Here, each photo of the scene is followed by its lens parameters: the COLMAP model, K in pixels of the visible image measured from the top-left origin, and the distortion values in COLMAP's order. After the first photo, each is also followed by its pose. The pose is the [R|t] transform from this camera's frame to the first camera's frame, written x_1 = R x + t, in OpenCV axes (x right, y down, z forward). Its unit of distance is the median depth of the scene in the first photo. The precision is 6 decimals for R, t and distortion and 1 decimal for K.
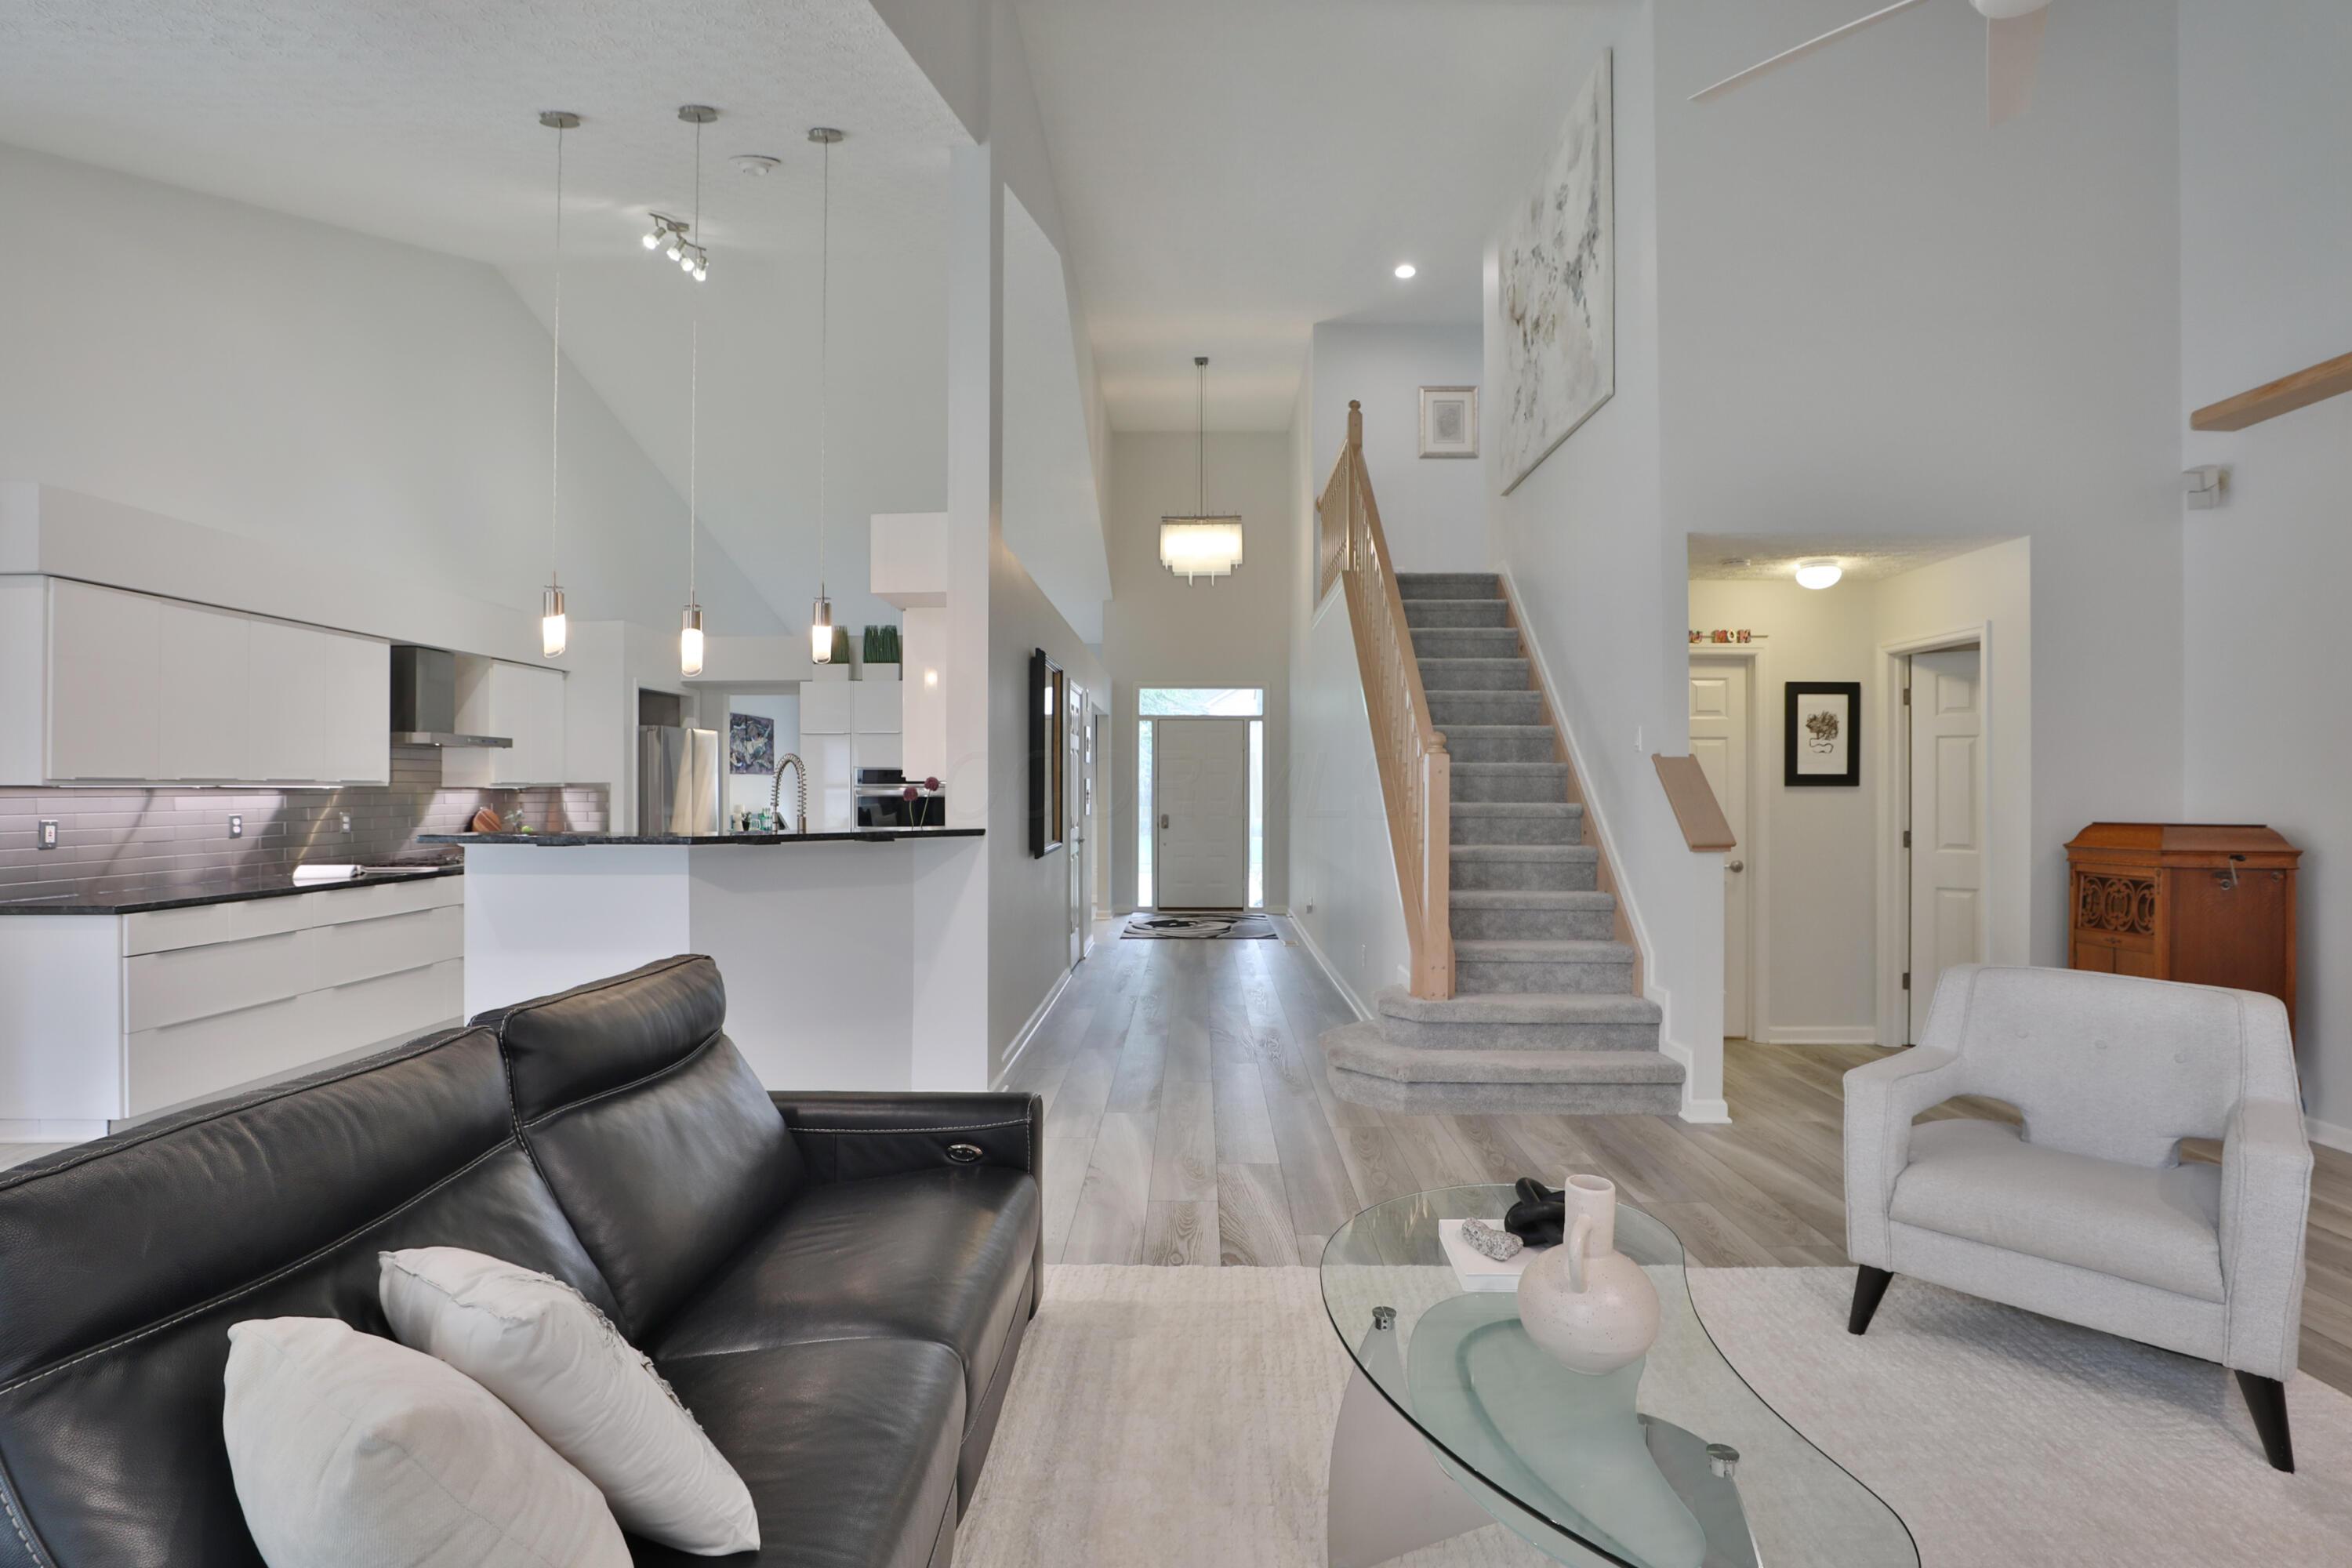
lens RADIAL K [[1153.6, 0, 1197.0], [0, 1153.6, 780.6], [0, 0, 1]] dist [-0.028865, 0.007343]
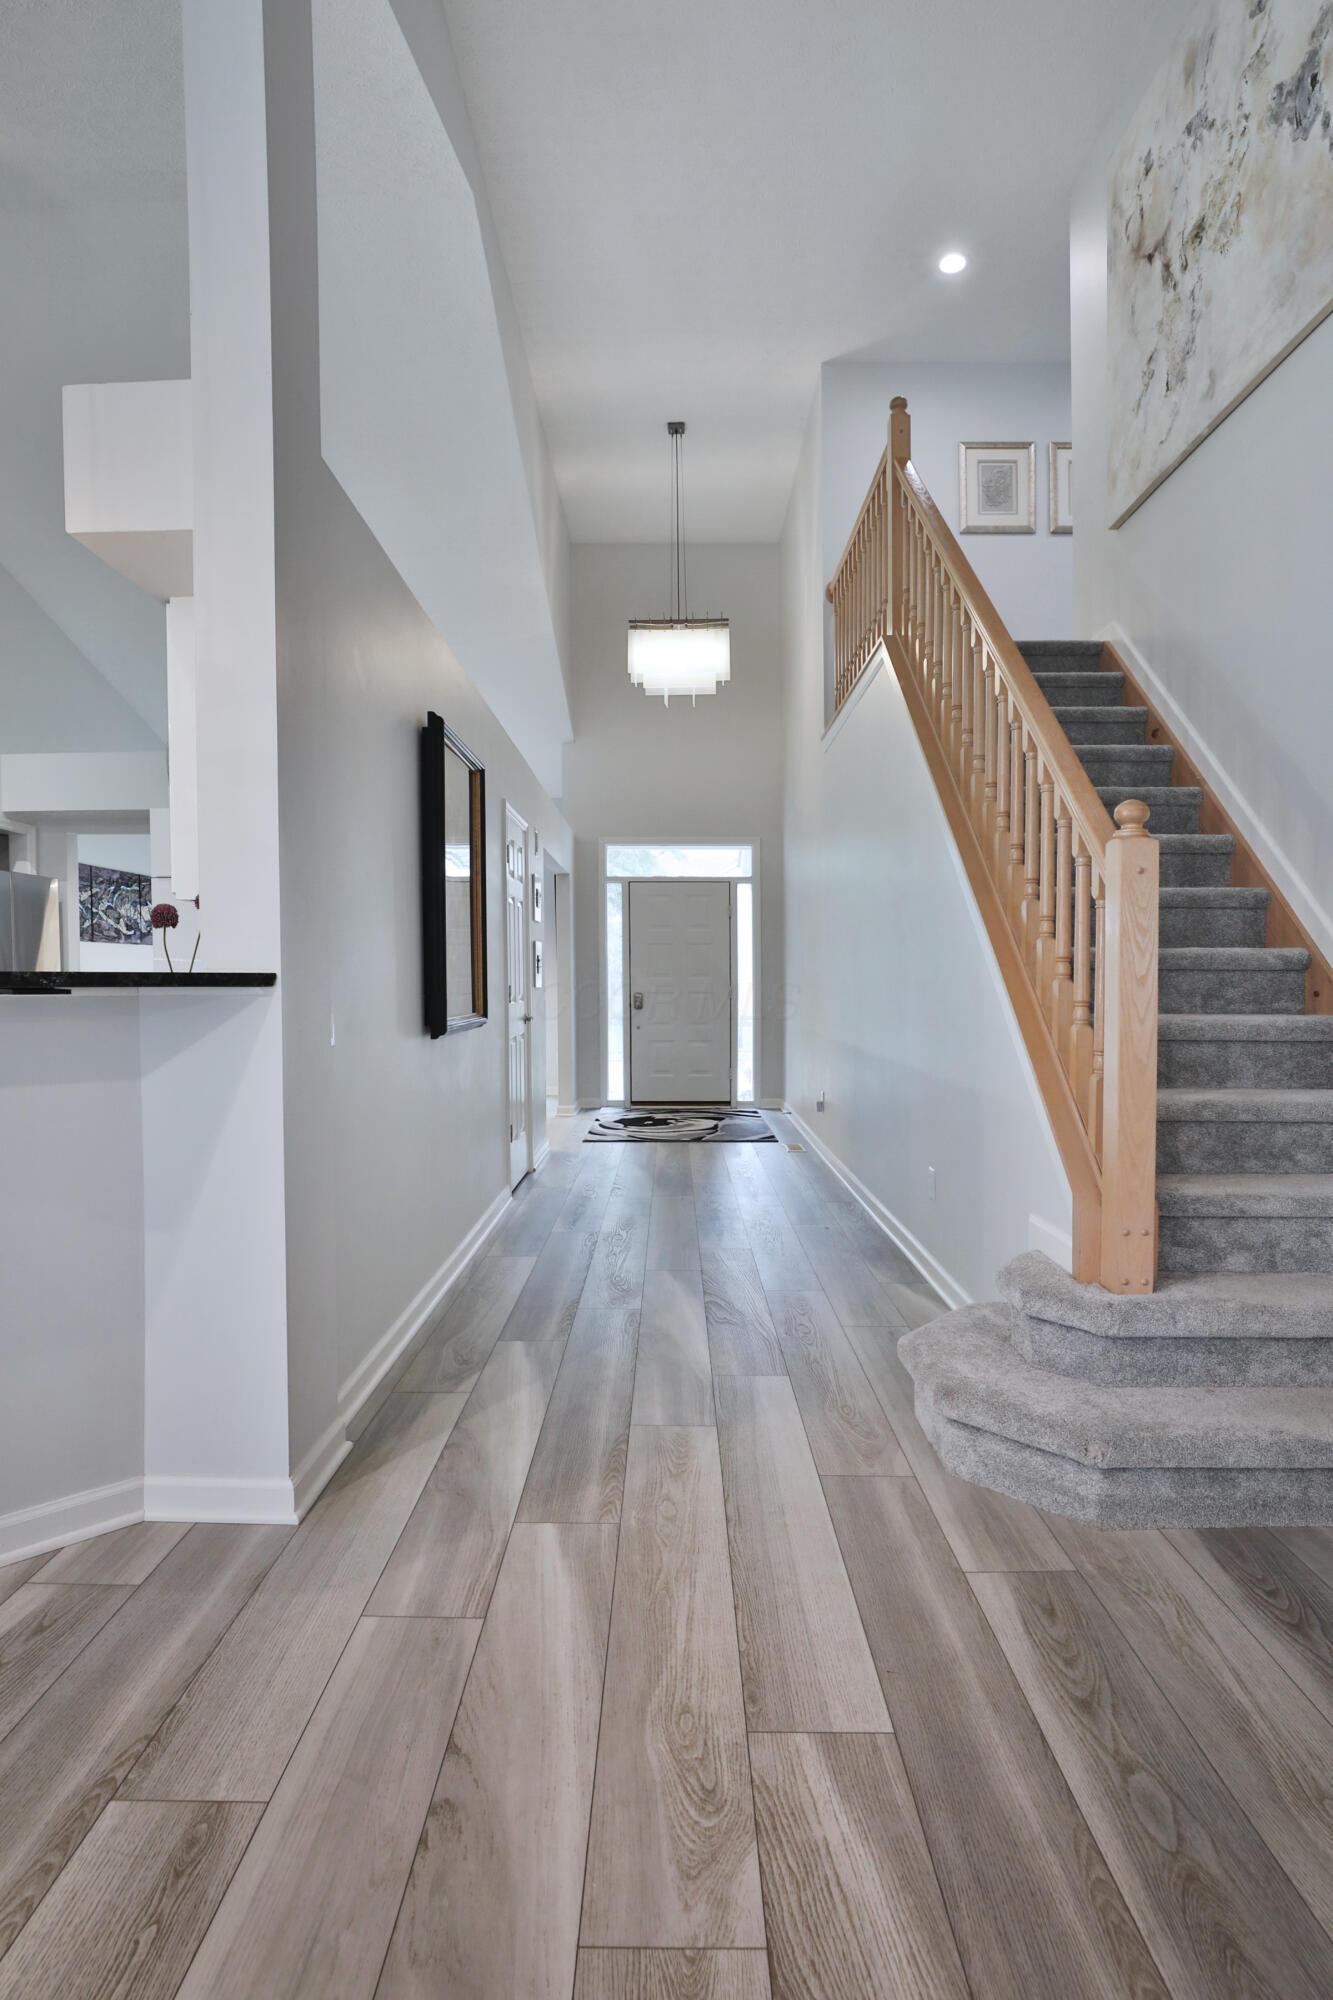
lens RADIAL K [[1076.5, 0, 664.8], [0, 1076.5, 994.7], [0, 0, 1]] dist [-0.020016, -0.000585]
pose [[0.999987, -0.001657, -0.004881, -0.007339], [0.001741, 0.999850, 0.017209, 0.032992], [0.004852, -0.017217, 0.999840, 0.395928]]
